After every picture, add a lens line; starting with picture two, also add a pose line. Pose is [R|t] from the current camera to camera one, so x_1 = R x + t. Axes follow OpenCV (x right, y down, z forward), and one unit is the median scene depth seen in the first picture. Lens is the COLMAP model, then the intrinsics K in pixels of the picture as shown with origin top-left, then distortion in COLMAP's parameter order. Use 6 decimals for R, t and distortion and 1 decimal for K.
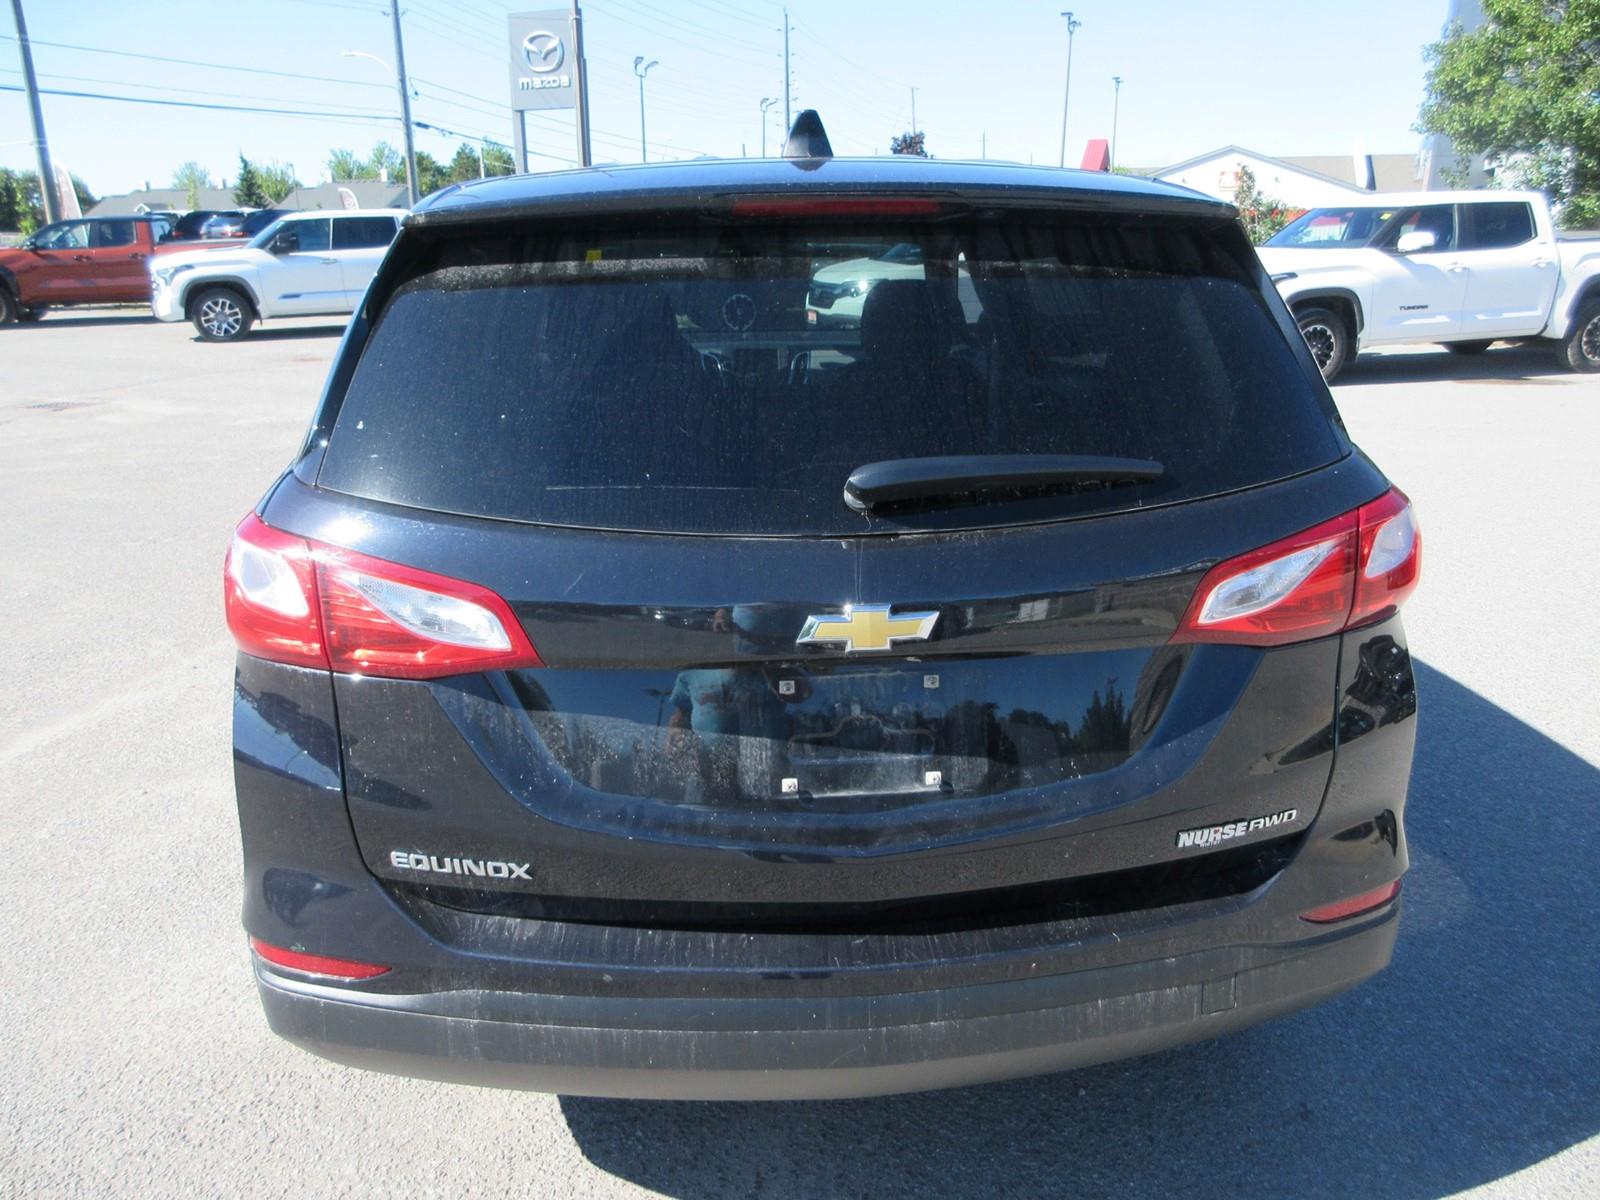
lens RADIAL K [[1174.8, 0, 792.5], [0, 1174.8, 601.1], [0, 0, 1]] dist [0.022090, -0.024320]
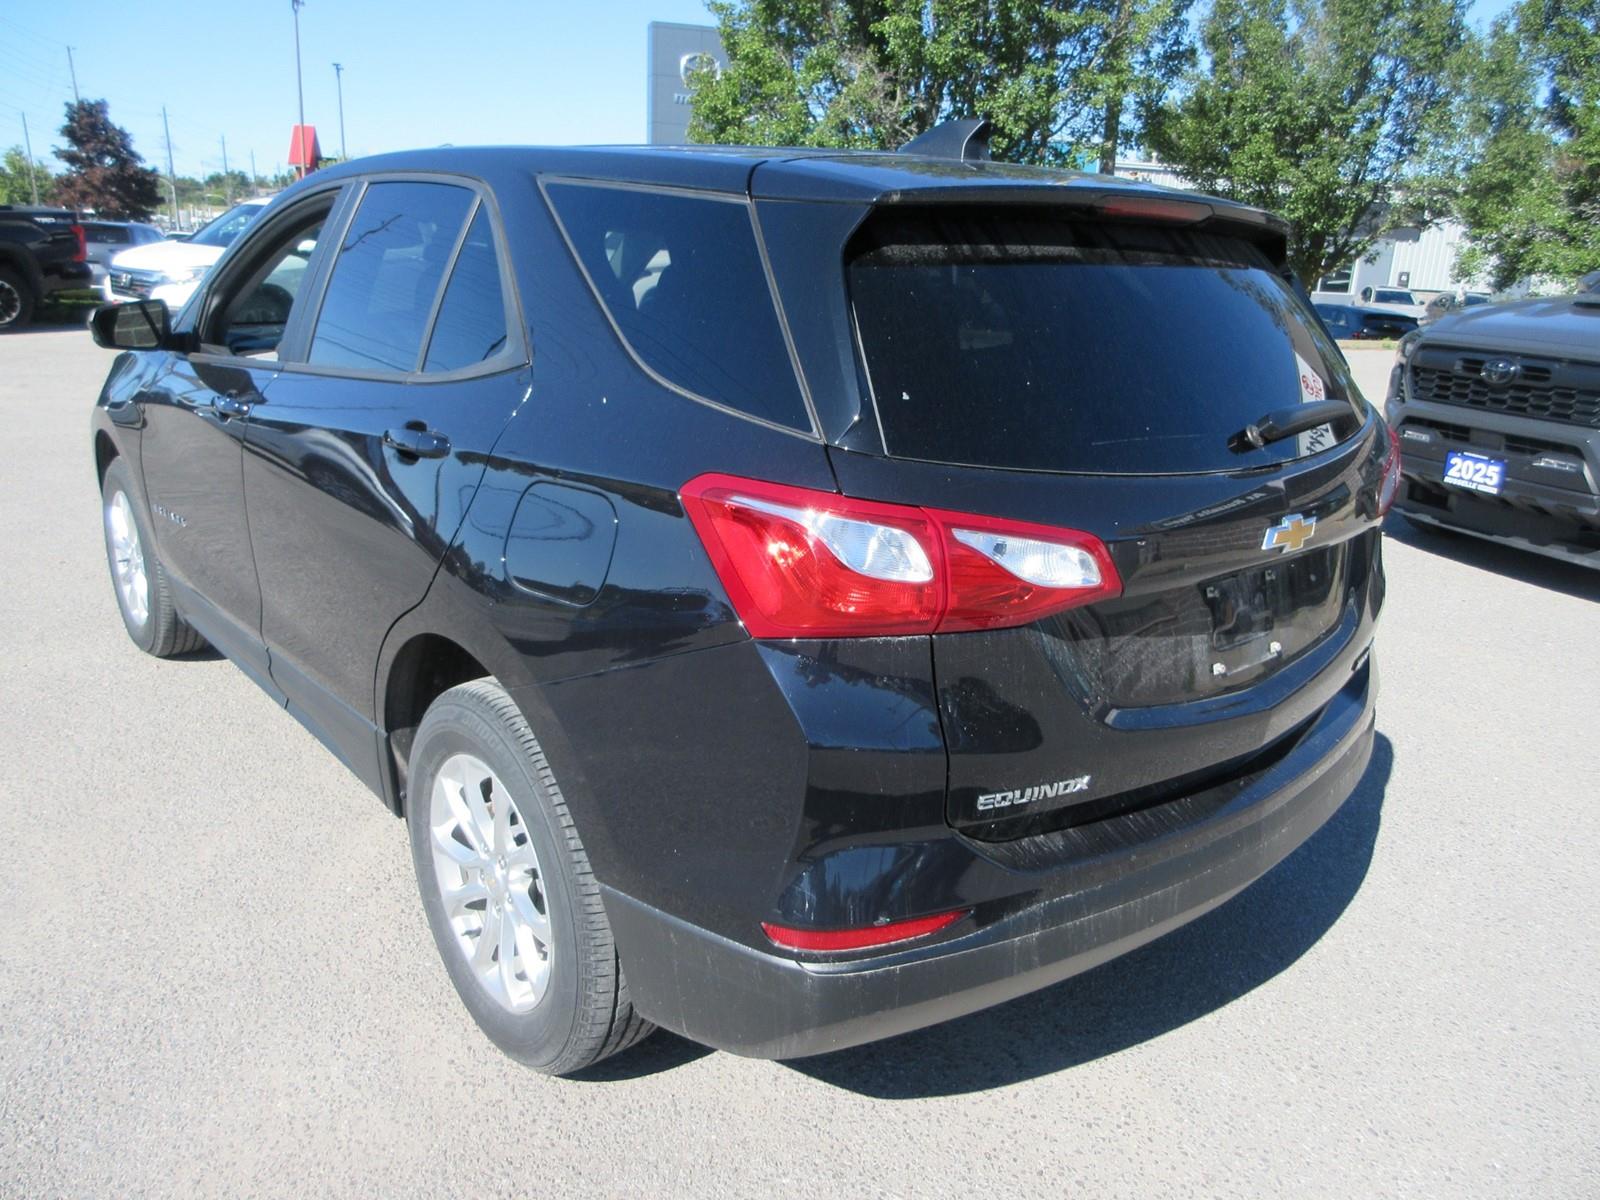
lens RADIAL K [[1174.8, 0, 792.5], [0, 1174.8, 601.1], [0, 0, 1]] dist [0.022090, -0.024320]
pose [[0.814720, -0.136999, 0.563438, -1.012576], [0.134588, 0.989830, 0.046064, -0.031870], [-0.564018, 0.038302, 0.824873, 0.205881]]
